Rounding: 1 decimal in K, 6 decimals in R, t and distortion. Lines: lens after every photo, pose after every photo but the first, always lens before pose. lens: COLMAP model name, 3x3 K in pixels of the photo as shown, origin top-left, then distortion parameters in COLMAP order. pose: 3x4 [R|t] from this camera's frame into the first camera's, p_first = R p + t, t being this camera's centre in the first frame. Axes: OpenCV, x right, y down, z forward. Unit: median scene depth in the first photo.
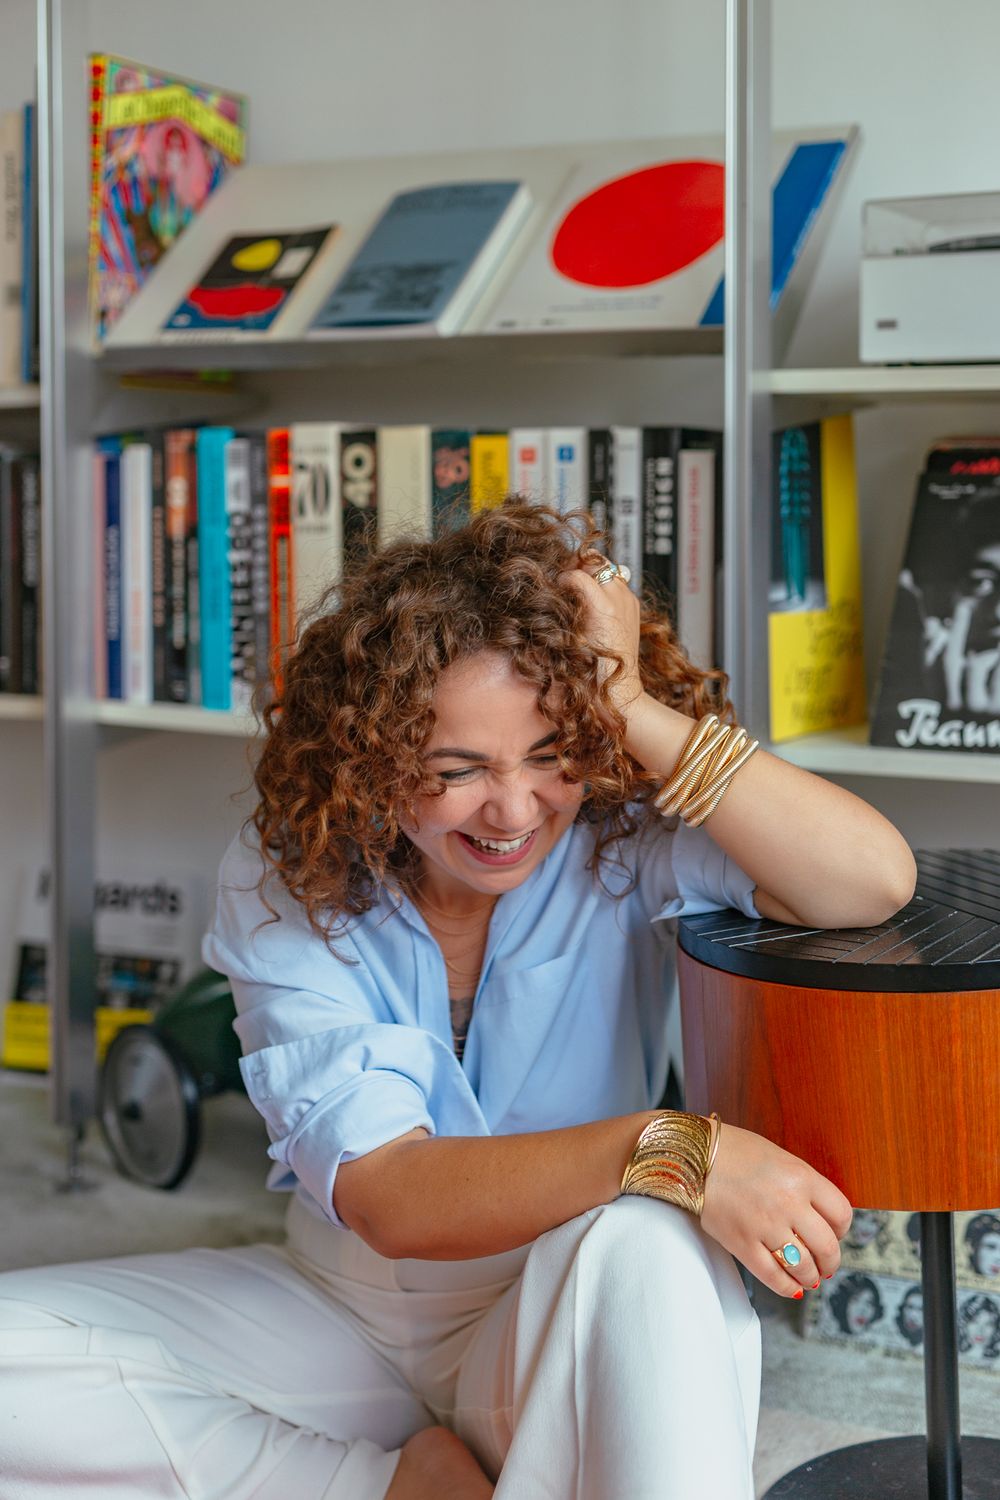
lens RADIAL K [[2220.7, 0, 703.8], [0, 2220.7, 554.3], [0, 0, 1]] dist [0.000840, -0.017294]
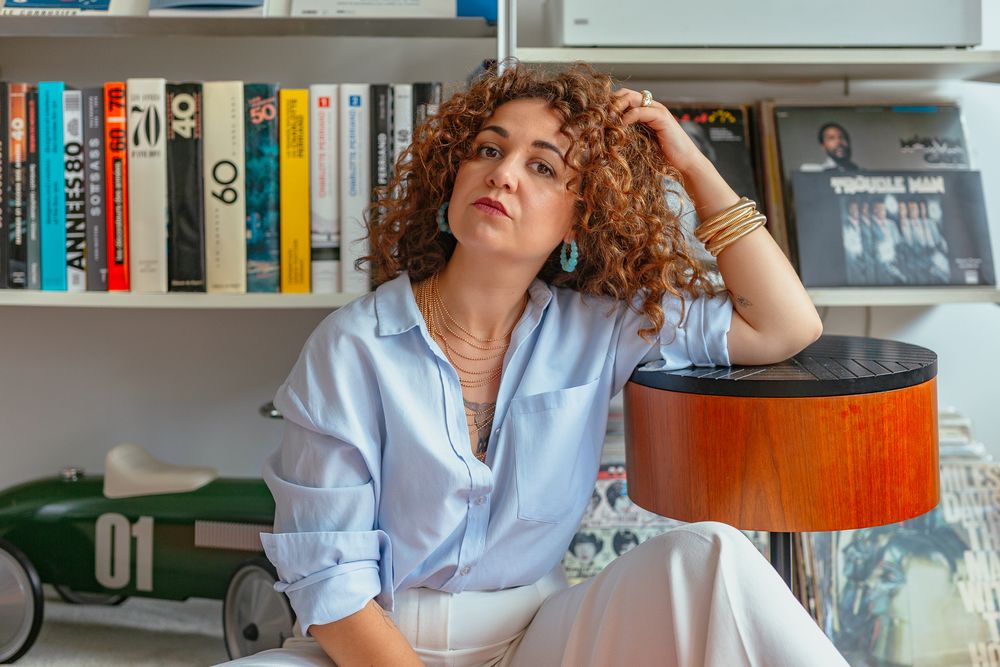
lens RADIAL K [[1468.0, 0, 497.5], [0, 1468.0, 190.5], [0, 0, 1]] dist [0.001482, 0.026871]
pose [[0.882902, 0.004005, 0.469541, -0.411025], [0.018442, 0.998896, -0.043197, 0.054531], [-0.469196, 0.046798, 0.881853, 0.095837]]
